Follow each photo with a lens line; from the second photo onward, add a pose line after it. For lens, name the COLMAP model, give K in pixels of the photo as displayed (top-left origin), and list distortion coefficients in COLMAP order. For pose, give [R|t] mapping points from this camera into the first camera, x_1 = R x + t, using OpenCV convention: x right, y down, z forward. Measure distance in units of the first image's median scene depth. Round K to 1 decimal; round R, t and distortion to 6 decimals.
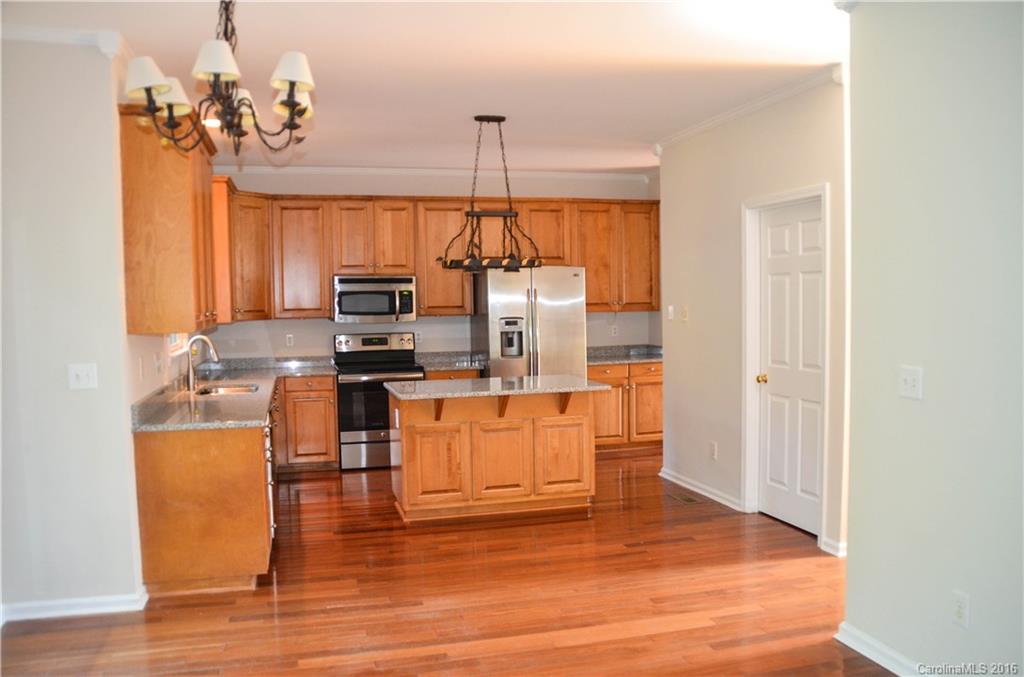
lens RADIAL K [[849.8, 0, 512.0], [0, 849.8, 338.5], [0, 0, 1]] dist [-0.072134, 0.007140]
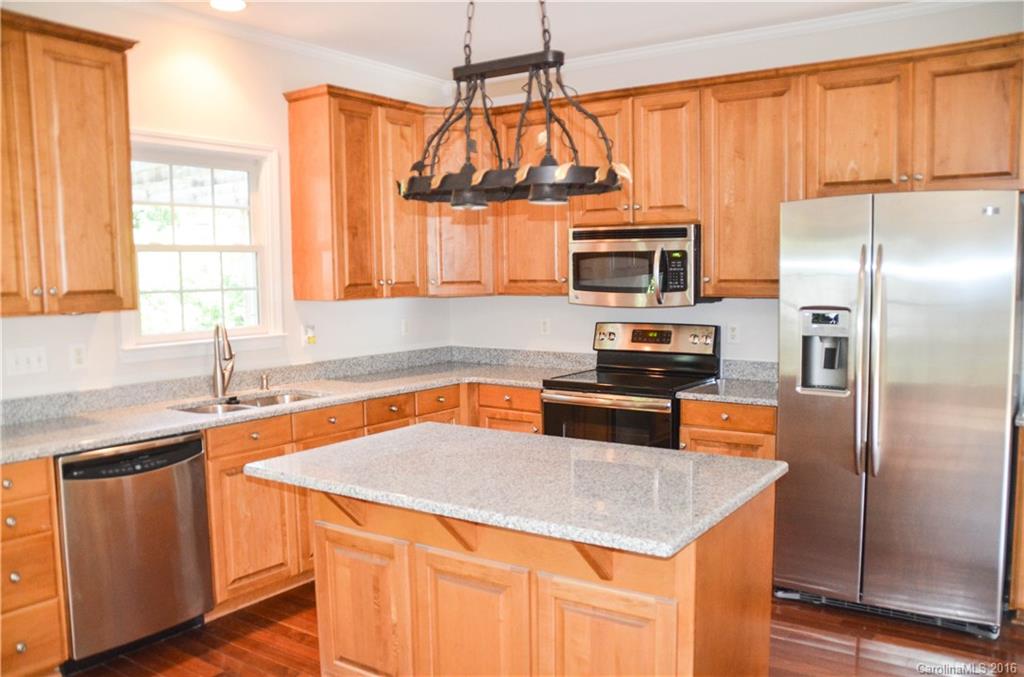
lens RADIAL K [[849.8, 0, 512.0], [0, 849.8, 338.5], [0, 0, 1]] dist [-0.072134, 0.007140]
pose [[0.646904, 0.067936, -0.759539, 0.234810], [-0.034083, 0.997604, 0.060201, -0.028484], [0.761810, -0.013057, 0.647670, 0.554176]]
